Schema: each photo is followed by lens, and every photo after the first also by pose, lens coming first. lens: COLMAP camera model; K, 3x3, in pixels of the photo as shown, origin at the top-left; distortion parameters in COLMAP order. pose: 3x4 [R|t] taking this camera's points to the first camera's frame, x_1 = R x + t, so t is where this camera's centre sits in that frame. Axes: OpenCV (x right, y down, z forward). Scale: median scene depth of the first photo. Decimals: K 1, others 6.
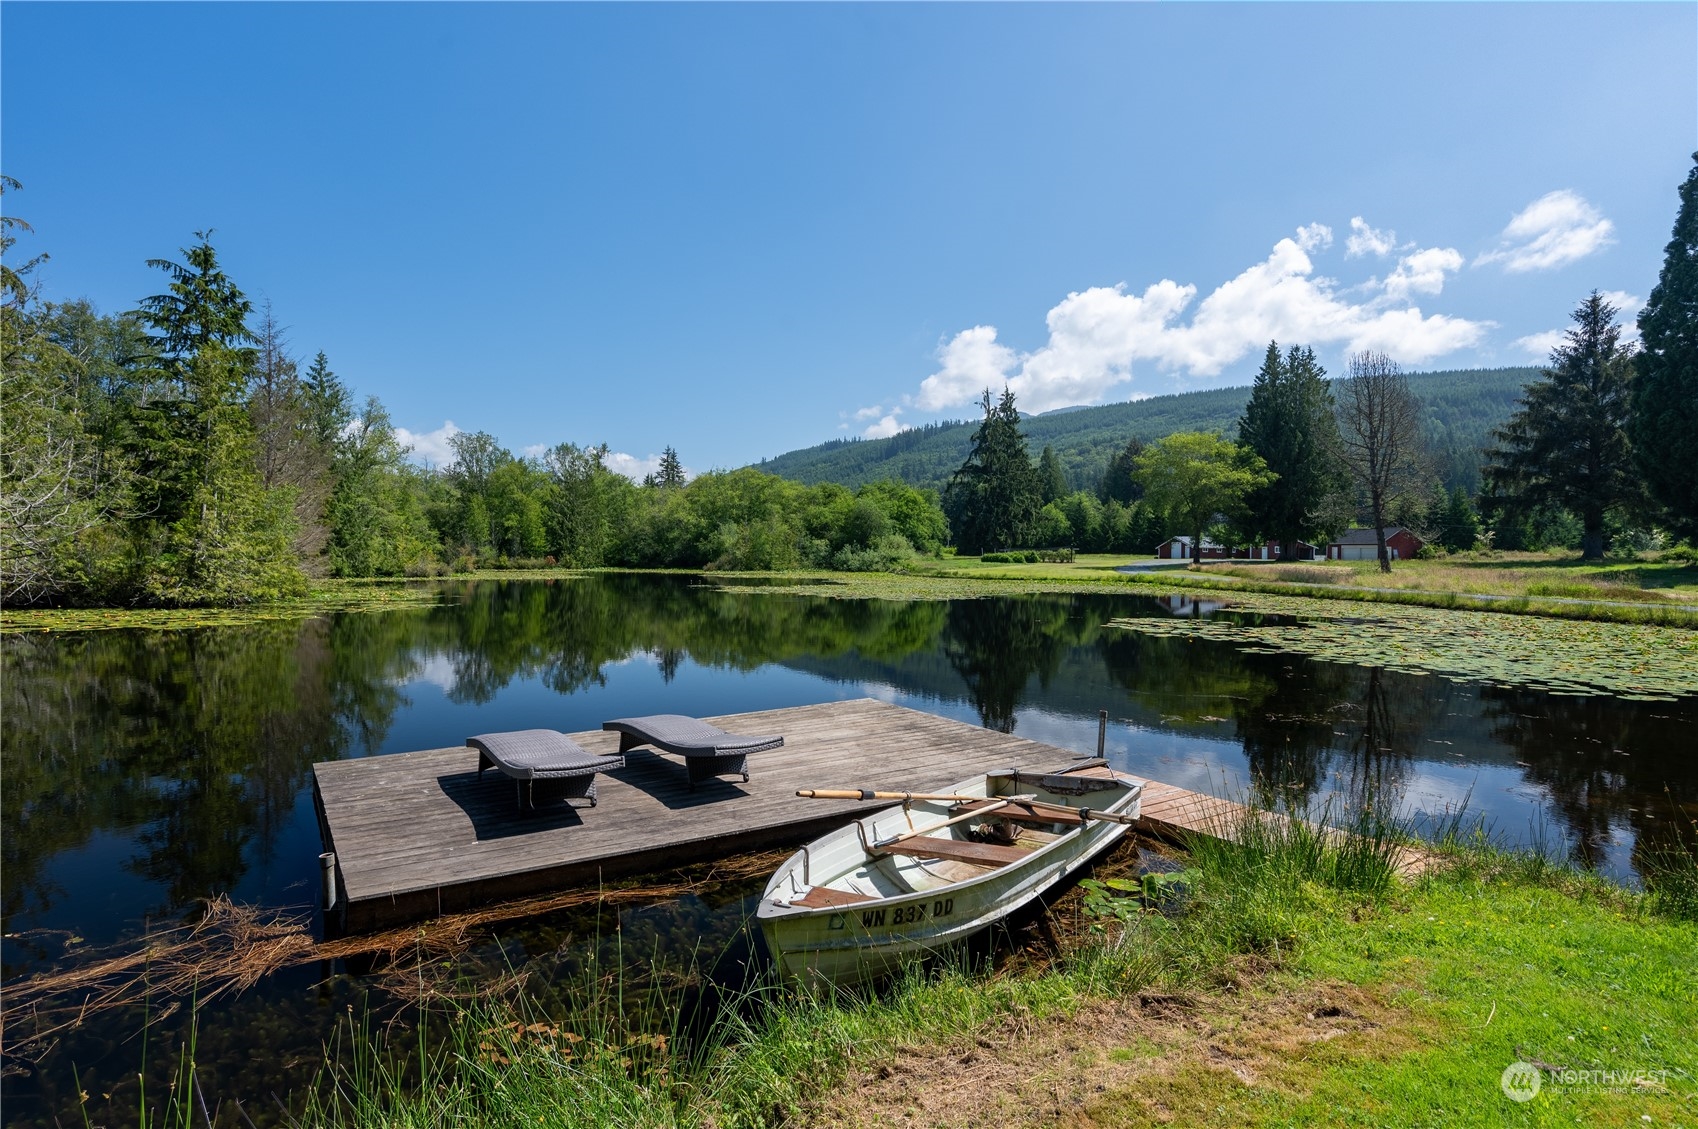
lens RADIAL K [[846.0, 0, 849.0], [0, 846.0, 564.5], [0, 0, 1]] dist [-0.001445, -0.000695]
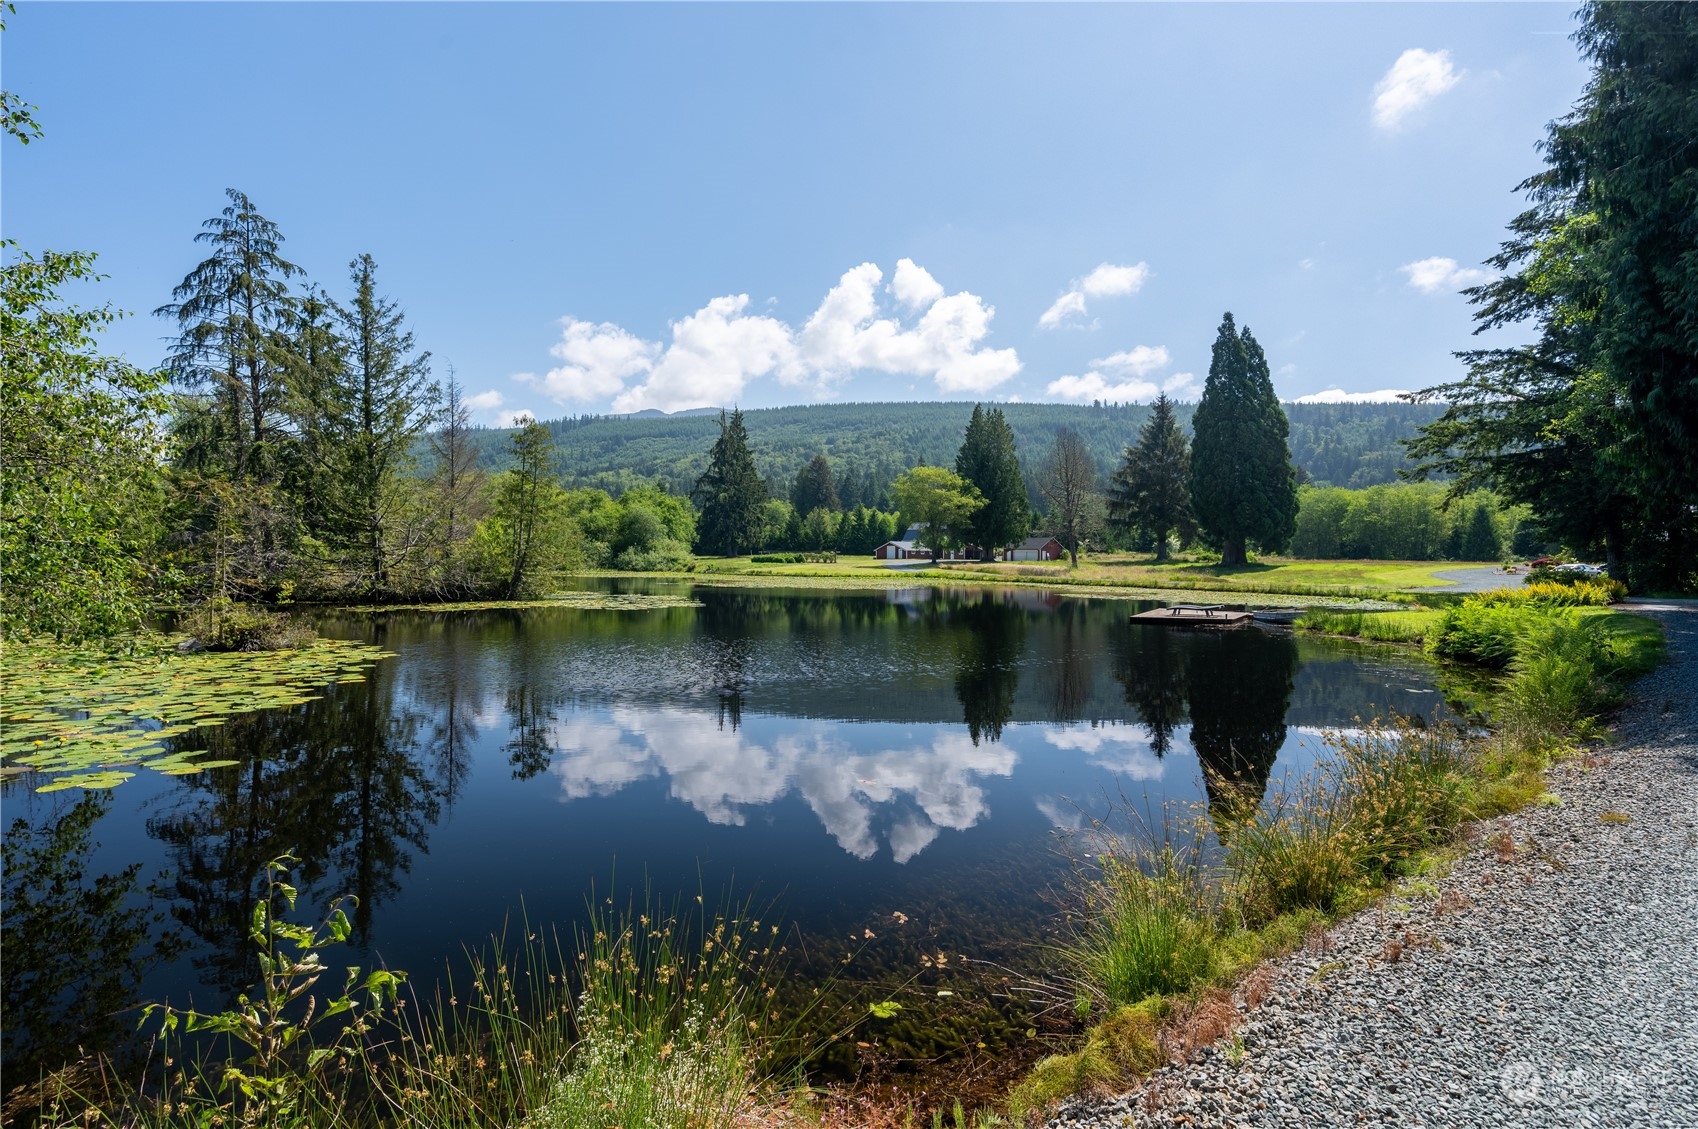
lens RADIAL K [[846.0, 0, 849.0], [0, 846.0, 564.5], [0, 0, 1]] dist [-0.001445, -0.000695]
pose [[0.909601, -0.003945, 0.415464, -0.198842], [0.002837, 0.999991, 0.003285, -0.002909], [-0.415473, -0.001810, 0.909604, -0.128739]]
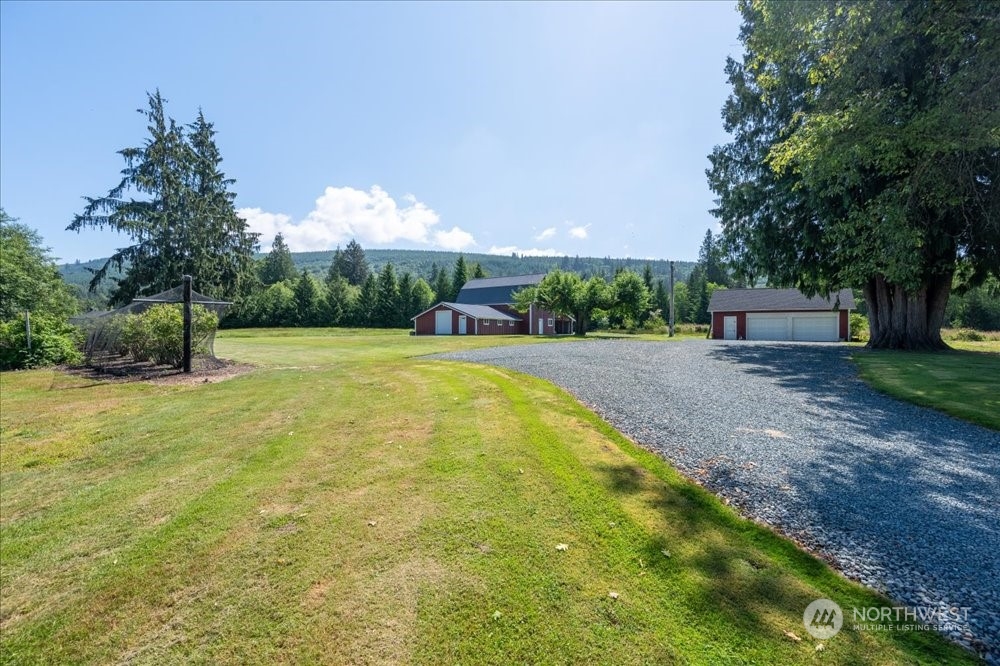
lens RADIAL K [[393.4, 0, 500.0], [0, 393.4, 333.0], [0, 0, 1]] dist [-0.000550, 0.000221]
pose [[0.761278, -0.007115, 0.648386, 0.213647], [0.006810, 0.999972, 0.002977, -0.008638], [-0.648390, 0.002150, 0.761306, 0.729263]]
